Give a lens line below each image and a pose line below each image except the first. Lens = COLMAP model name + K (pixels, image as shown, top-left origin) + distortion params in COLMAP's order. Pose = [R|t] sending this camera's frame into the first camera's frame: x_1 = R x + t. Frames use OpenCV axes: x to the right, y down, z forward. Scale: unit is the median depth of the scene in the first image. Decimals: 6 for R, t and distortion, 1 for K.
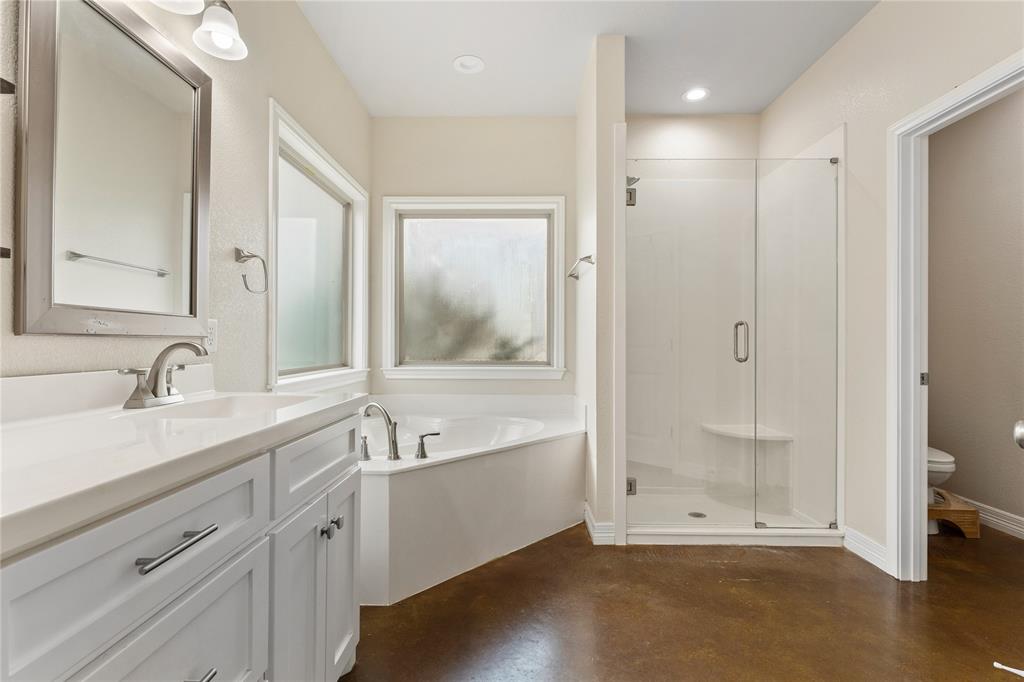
lens RADIAL K [[481.2, 0, 508.6], [0, 481.2, 341.0], [0, 0, 1]] dist [-0.002597, -0.000520]
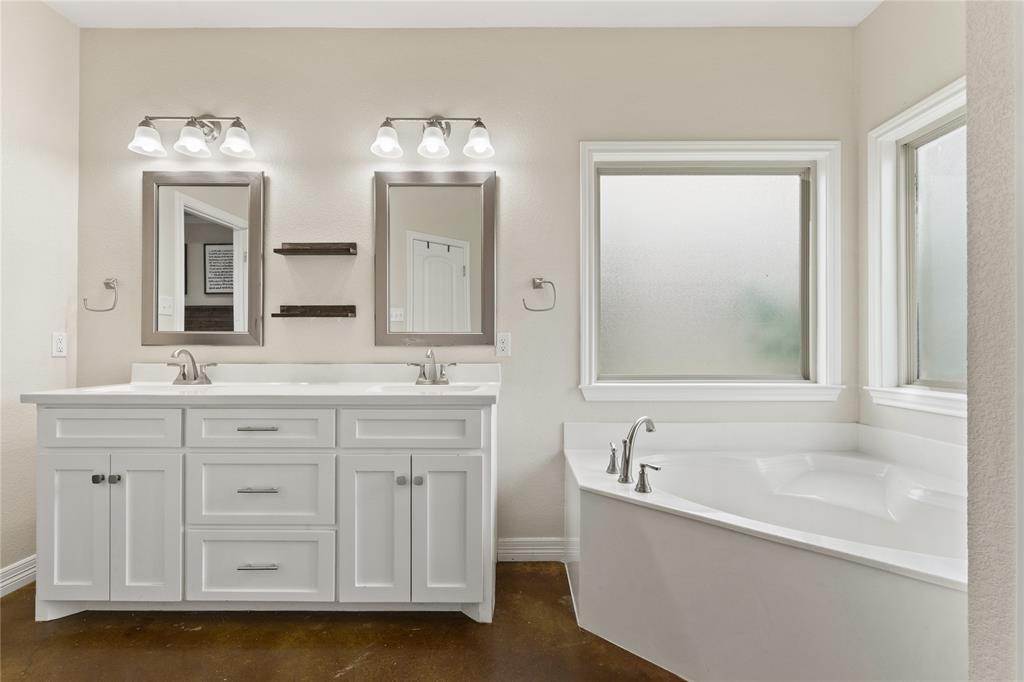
lens RADIAL K [[472.3, 0, 512.0], [0, 472.3, 341.0], [0, 0, 1]] dist [-0.000470, -0.000043]
pose [[0.004155, -0.009452, -0.999947, 0.546127], [0.005044, 0.999943, -0.009431, -0.005731], [0.999979, -0.005004, 0.004202, 0.679504]]
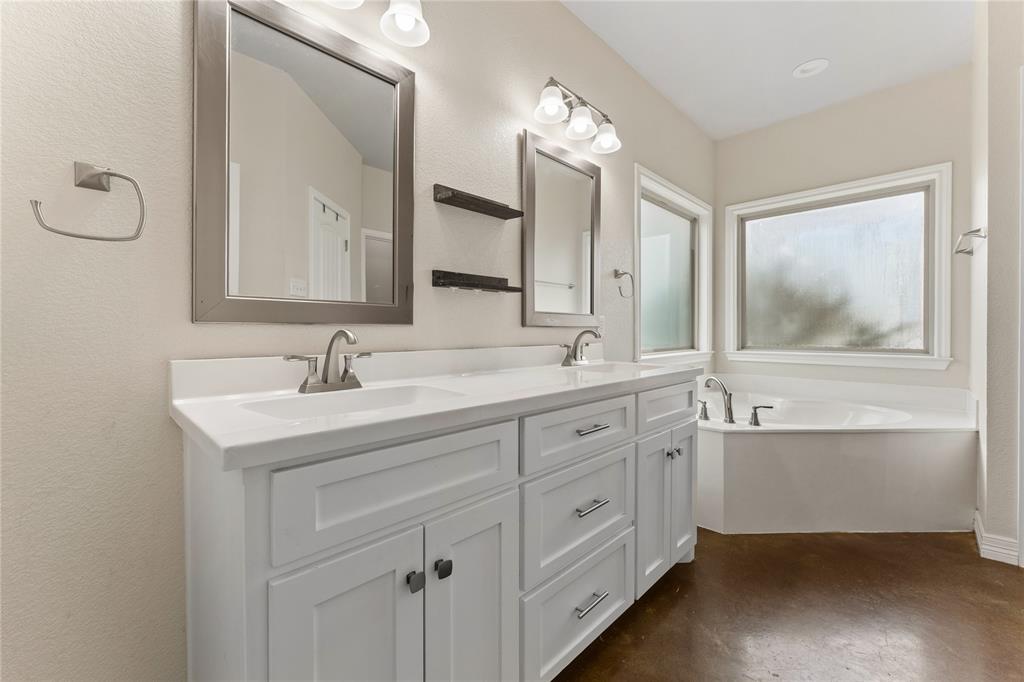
lens RADIAL K [[411.1, 0, 502.2], [0, 411.1, 333.8], [0, 0, 1]] dist [-0.000725, -0.000117]
pose [[0.712712, 0.000919, -0.701456, 0.077938], [0.007330, 0.999935, 0.008758, 0.000366], [0.701418, -0.011383, 0.712659, -0.150733]]
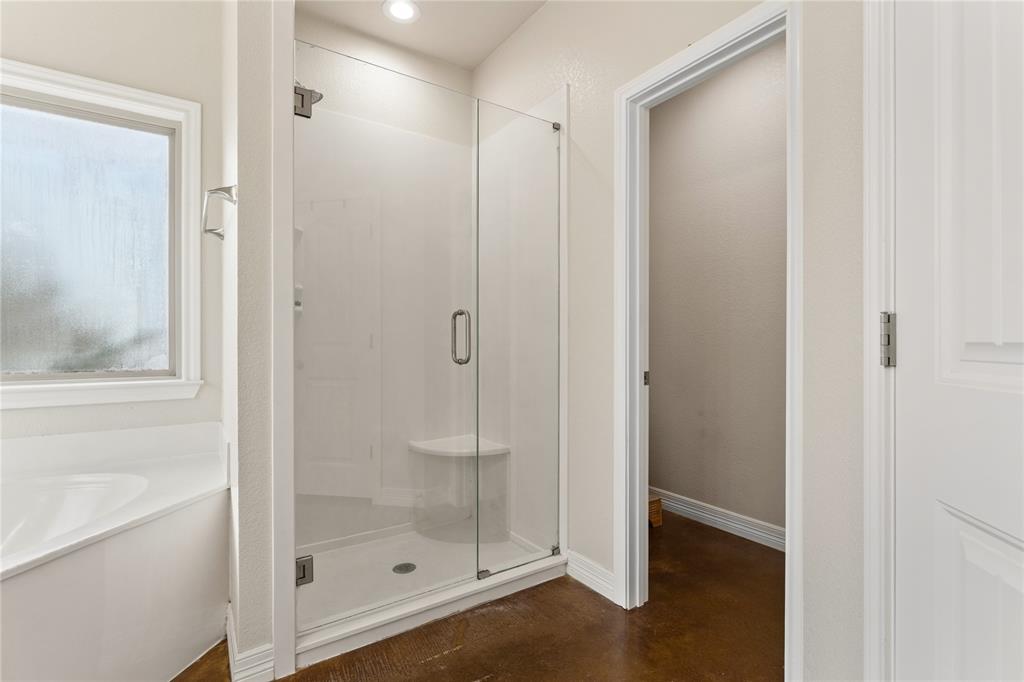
lens RADIAL K [[478.1, 0, 512.0], [0, 478.1, 341.0], [0, 0, 1]] dist [-0.000851, -0.000207]
pose [[0.821464, -0.003598, 0.570249, 0.126244], [0.000489, 0.999984, 0.005605, 0.003377], [-0.570260, -0.004326, 0.821453, 0.348805]]
